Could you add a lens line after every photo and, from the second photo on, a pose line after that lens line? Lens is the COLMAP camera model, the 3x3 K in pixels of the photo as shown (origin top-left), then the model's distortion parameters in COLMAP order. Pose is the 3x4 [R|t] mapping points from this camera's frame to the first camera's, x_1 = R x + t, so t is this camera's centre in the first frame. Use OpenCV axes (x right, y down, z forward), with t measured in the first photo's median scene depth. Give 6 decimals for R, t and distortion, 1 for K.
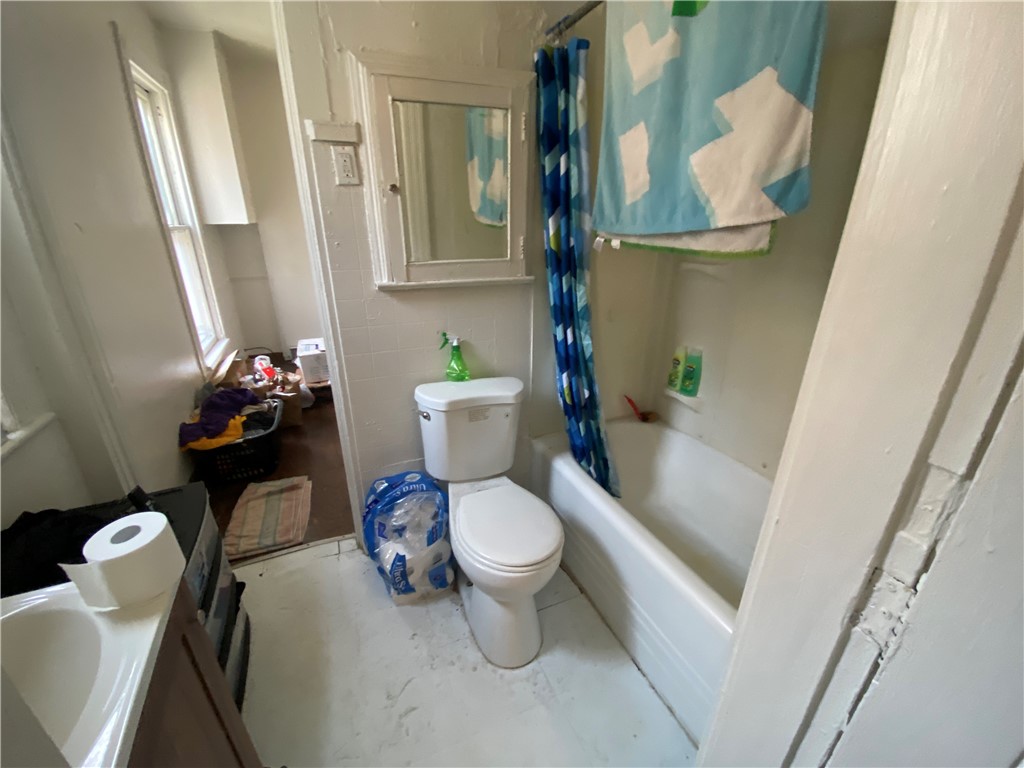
lens RADIAL K [[412.6, 0, 511.5], [0, 412.6, 381.9], [0, 0, 1]] dist [0.000301, -0.011123]
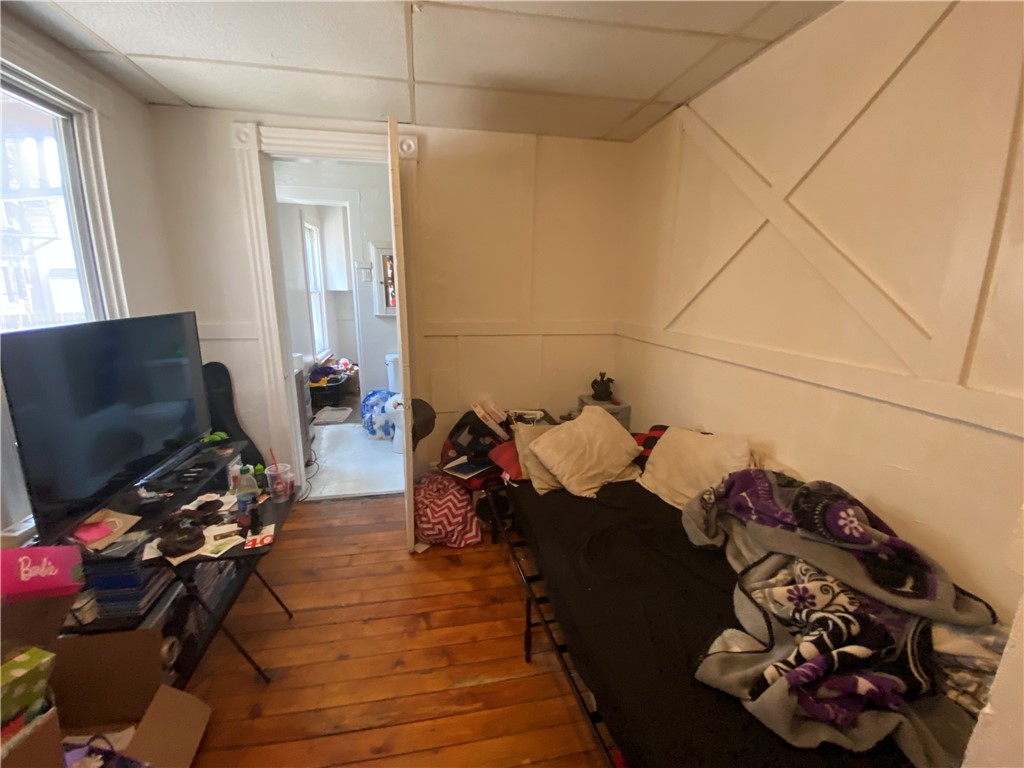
lens RADIAL K [[412.6, 0, 511.5], [0, 412.6, 381.9], [0, 0, 1]] dist [0.000301, -0.011123]
pose [[0.976903, 0.058018, -0.205656, 0.720965], [-0.086281, 0.987589, -0.131239, 0.306451], [0.195490, 0.145951, 0.969785, -0.891939]]
